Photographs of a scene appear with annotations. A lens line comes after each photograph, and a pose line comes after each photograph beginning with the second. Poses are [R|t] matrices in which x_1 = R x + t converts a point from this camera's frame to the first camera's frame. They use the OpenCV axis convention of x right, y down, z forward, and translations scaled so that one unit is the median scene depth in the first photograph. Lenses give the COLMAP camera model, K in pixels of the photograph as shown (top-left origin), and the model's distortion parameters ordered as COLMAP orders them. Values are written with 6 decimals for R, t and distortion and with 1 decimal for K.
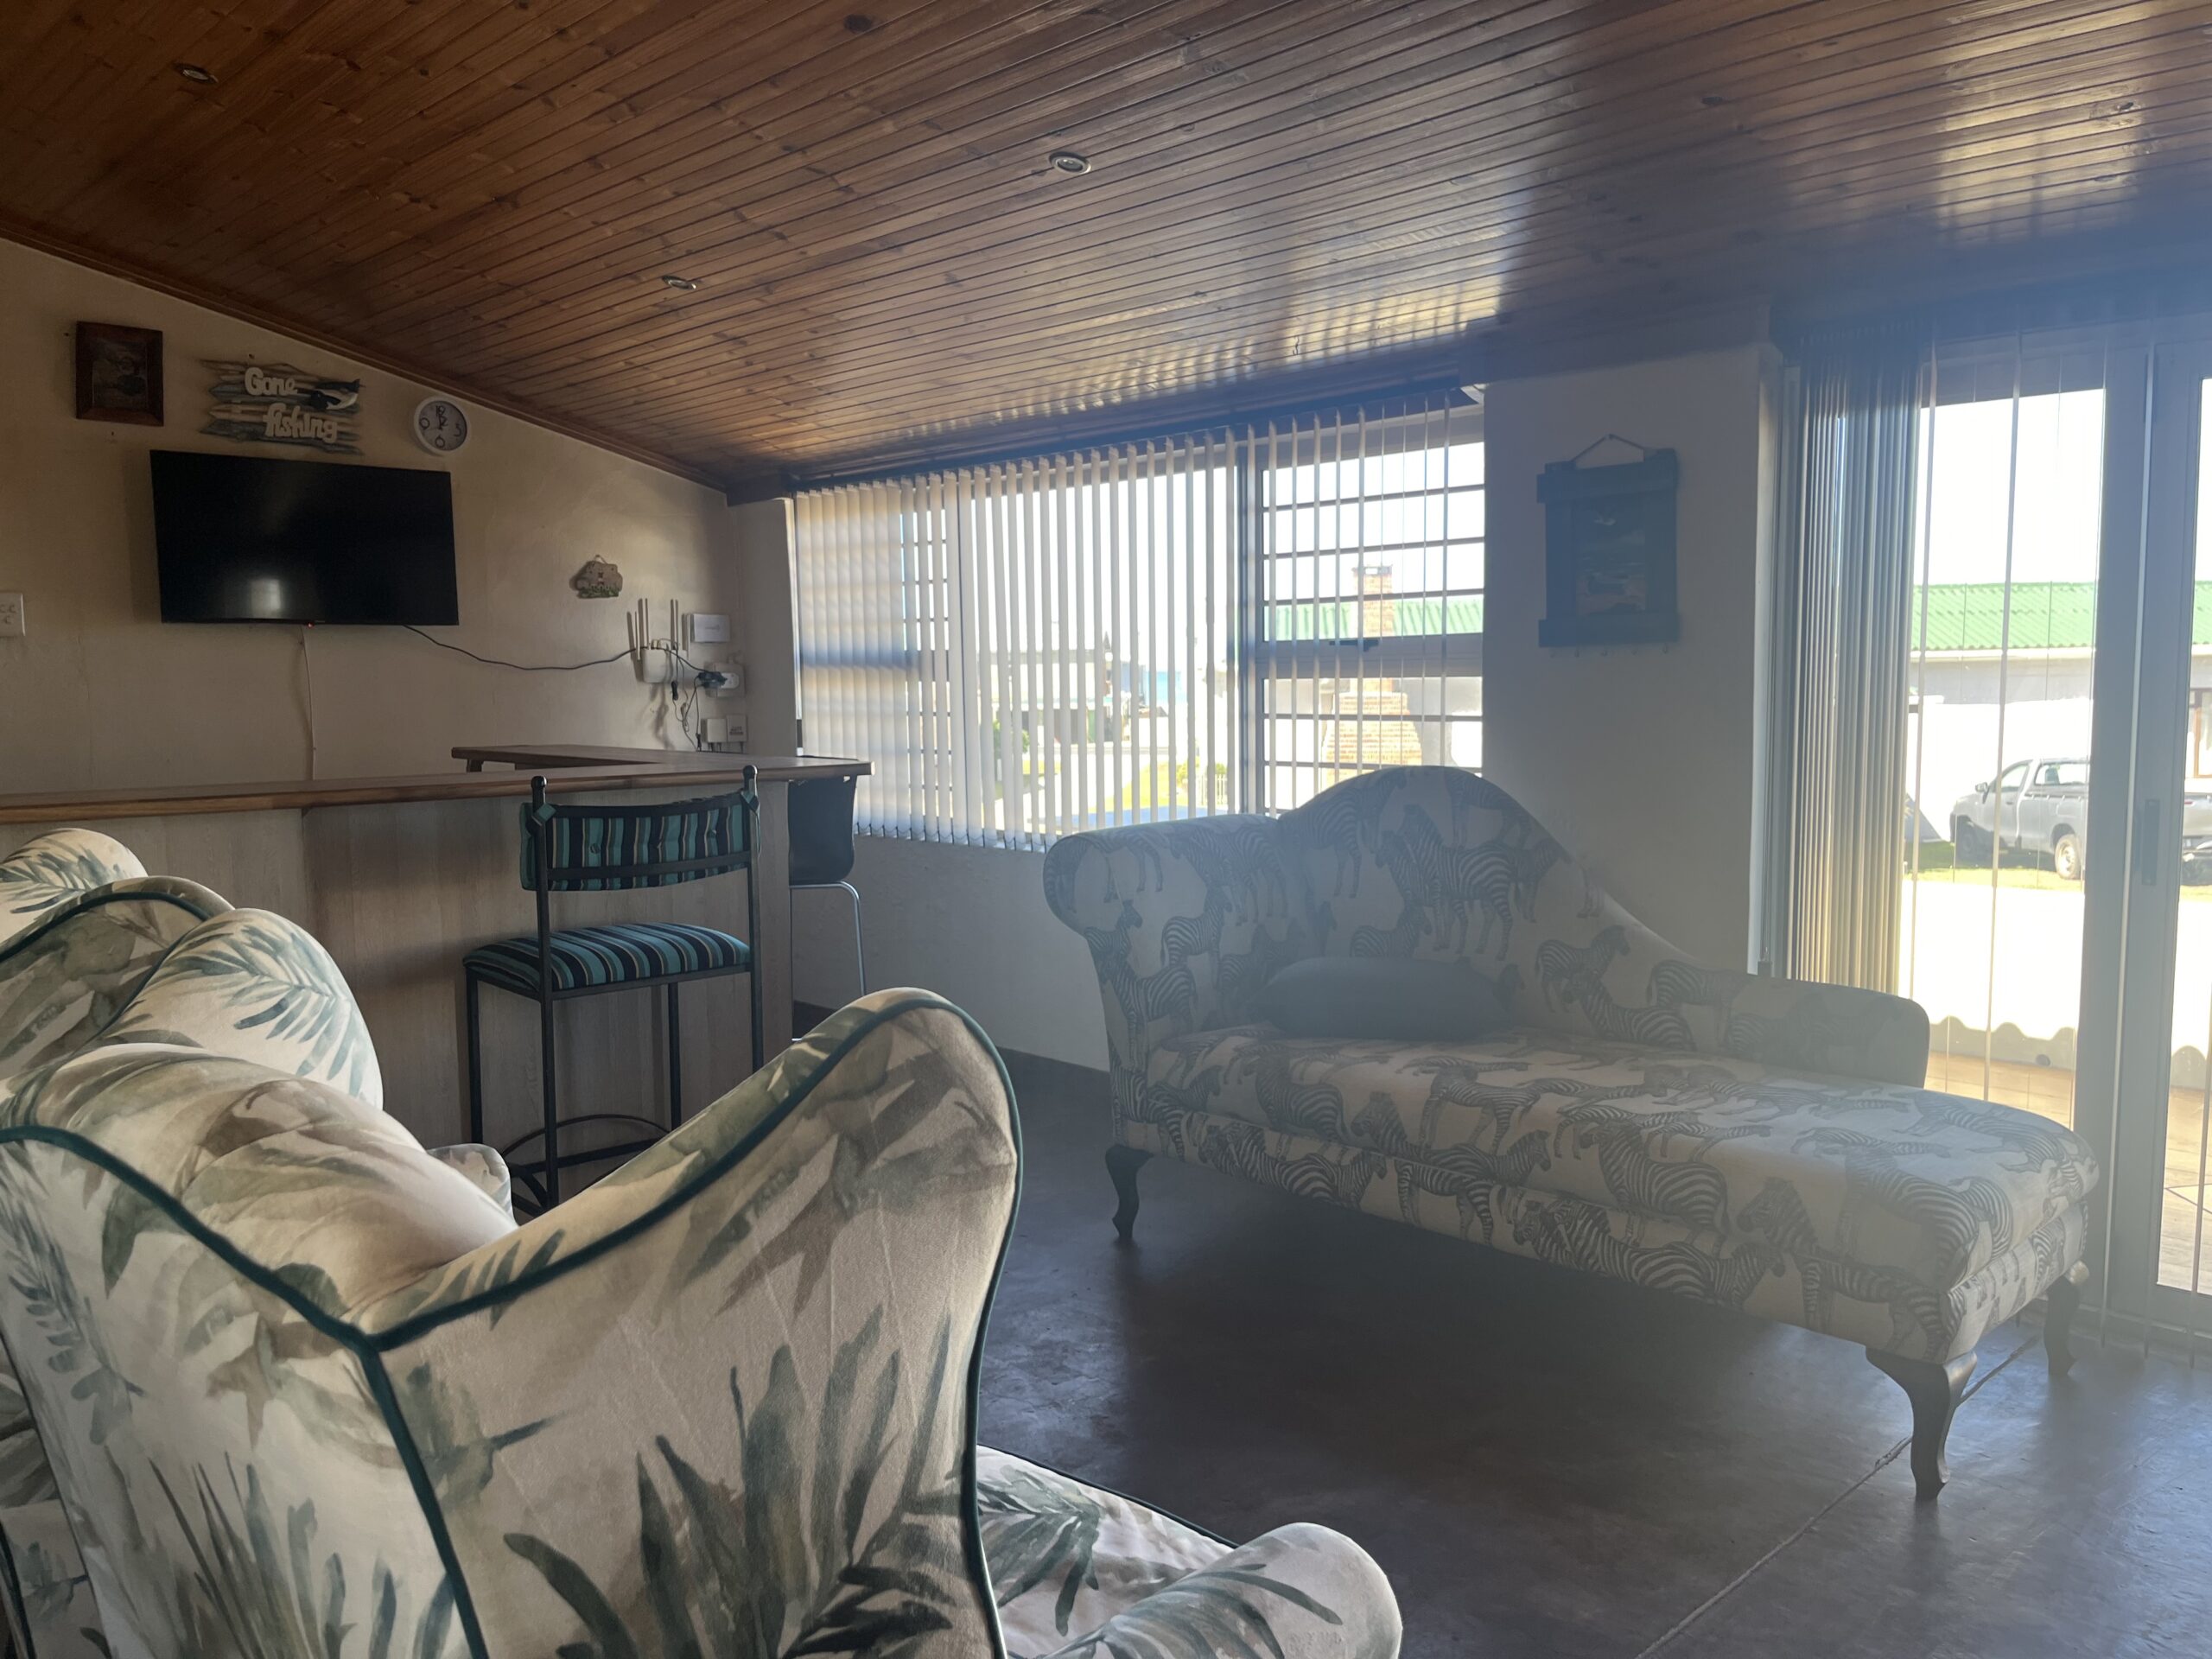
lens RADIAL K [[1692.2, 0, 1106.0], [0, 1692.2, 829.5], [0, 0, 1]] dist [0.055018, -0.094041]
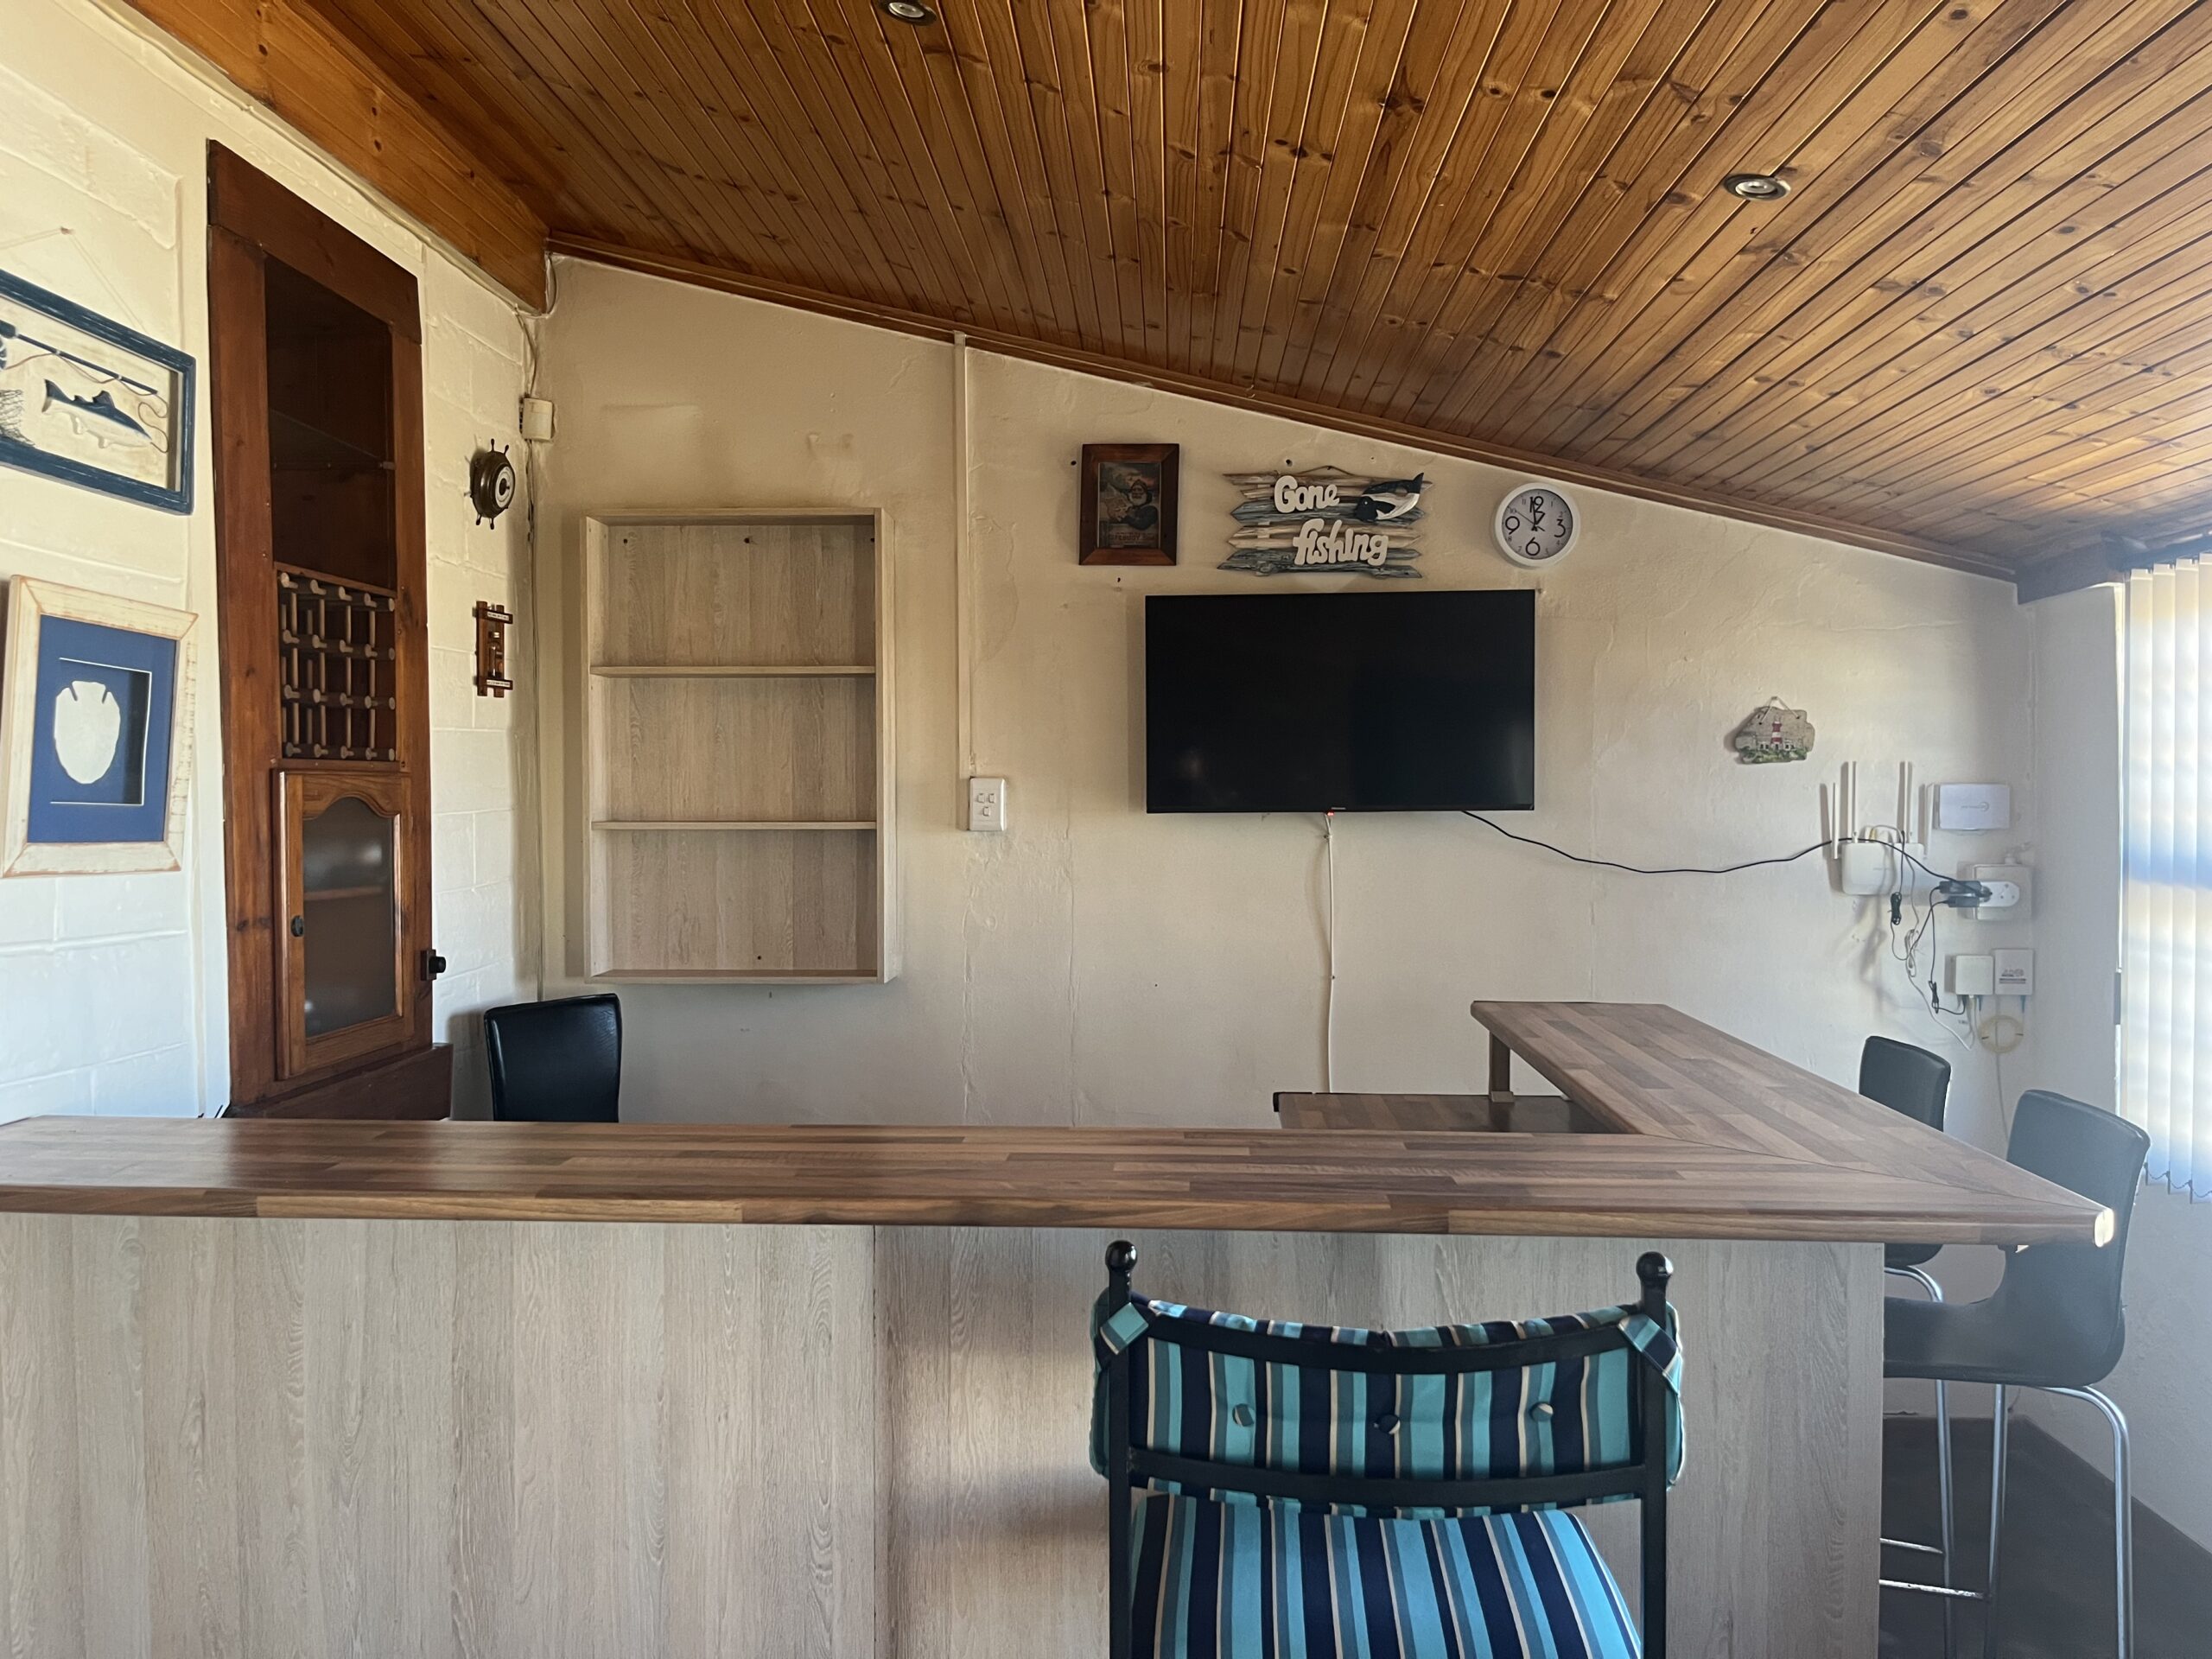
lens RADIAL K [[1649.3, 0, 1100.2], [0, 1649.3, 860.0], [0, 0, 1]] dist [0.103996, -0.157330]
pose [[0.680855, 0.037648, -0.731450, -0.008055], [-0.070882, 0.997377, -0.014644, -0.080895], [0.728981, 0.061817, 0.681737, 0.432290]]
